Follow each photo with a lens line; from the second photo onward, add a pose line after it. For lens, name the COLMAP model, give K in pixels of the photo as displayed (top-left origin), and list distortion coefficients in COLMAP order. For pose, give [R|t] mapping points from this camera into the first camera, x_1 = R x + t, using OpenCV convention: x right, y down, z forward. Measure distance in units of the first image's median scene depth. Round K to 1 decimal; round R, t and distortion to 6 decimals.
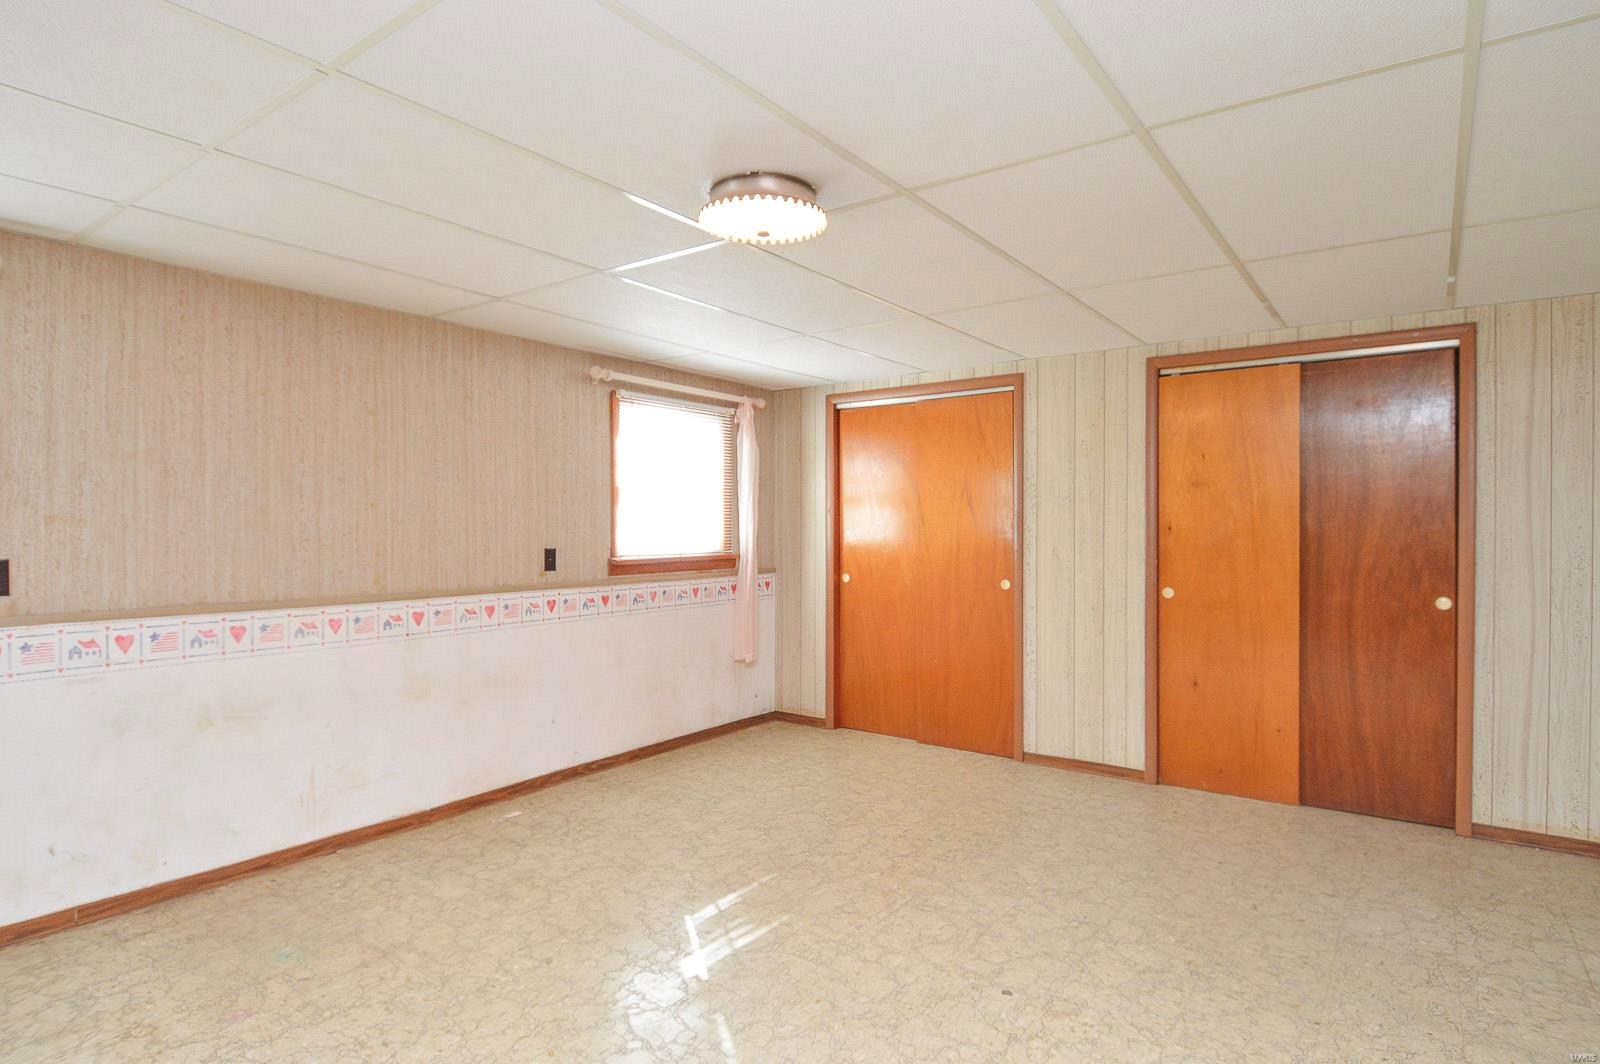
lens RADIAL K [[857.5, 0, 800.0], [0, 857.5, 532.0], [0, 0, 1]] dist [-0.001349, -0.001169]
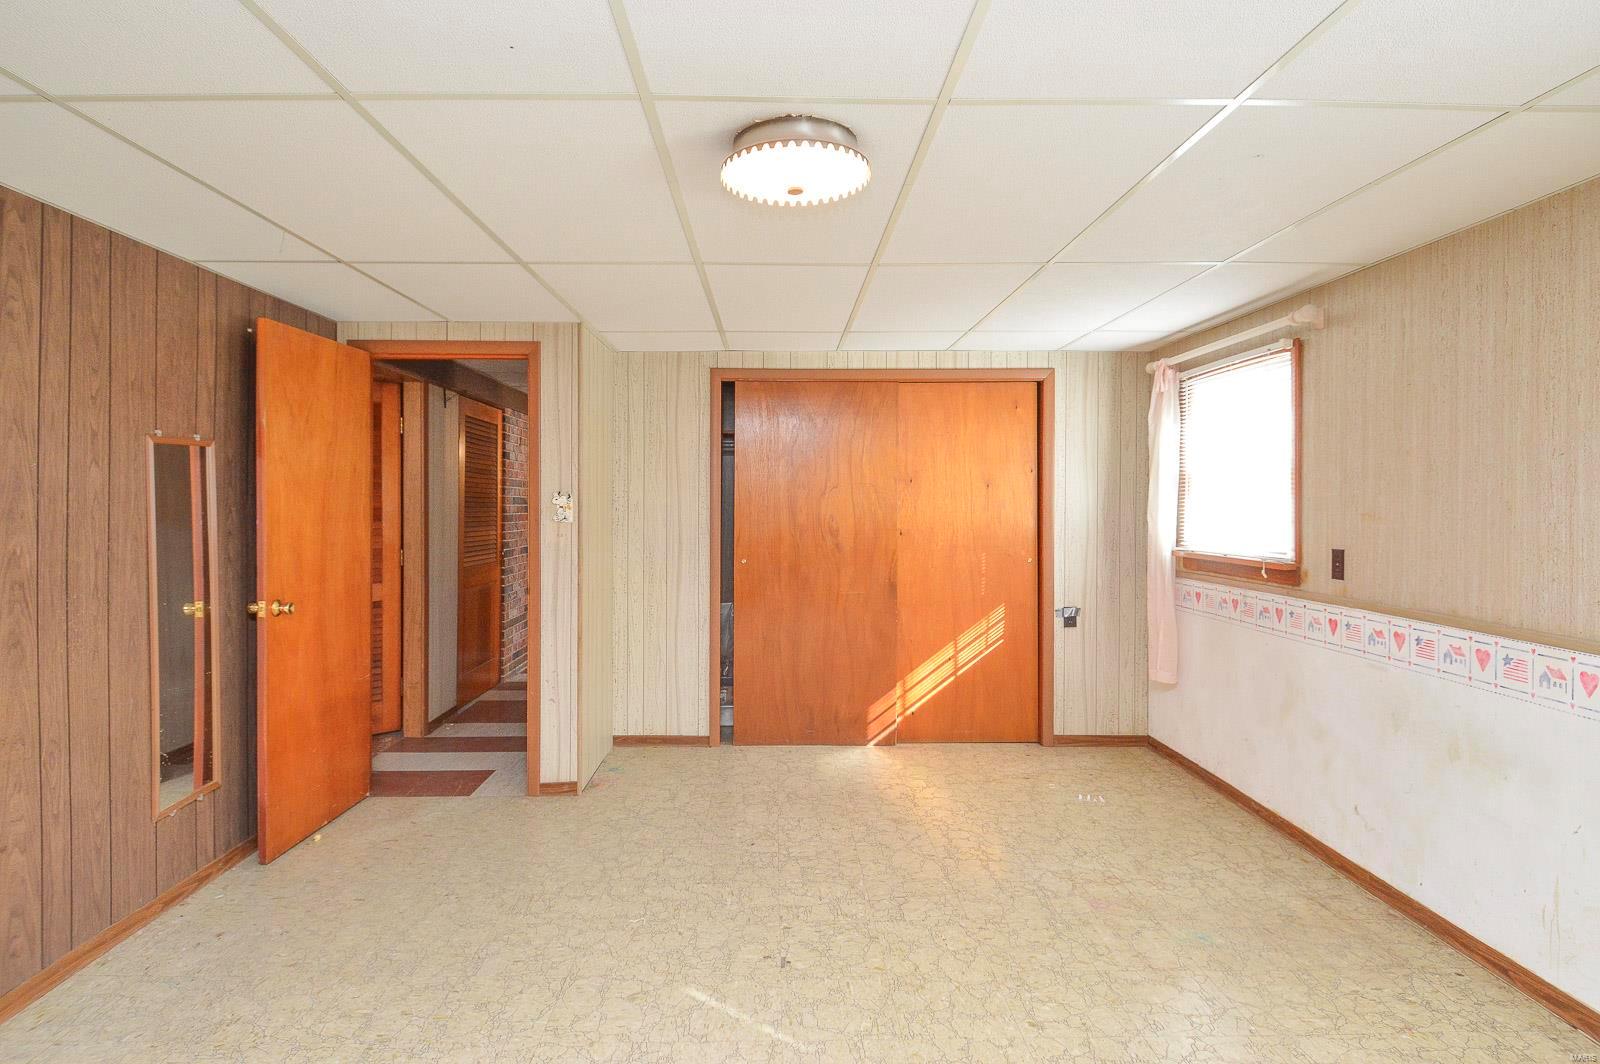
lens RADIAL K [[885.4, 0, 798.5], [0, 885.4, 501.7], [0, 0, 1]] dist [-0.001905, -0.001111]
pose [[-0.788834, -0.000534, -0.614606, 0.378573], [-0.004279, 0.999980, 0.004624, -0.032343], [0.614591, 0.006277, -0.788821, 1.296056]]
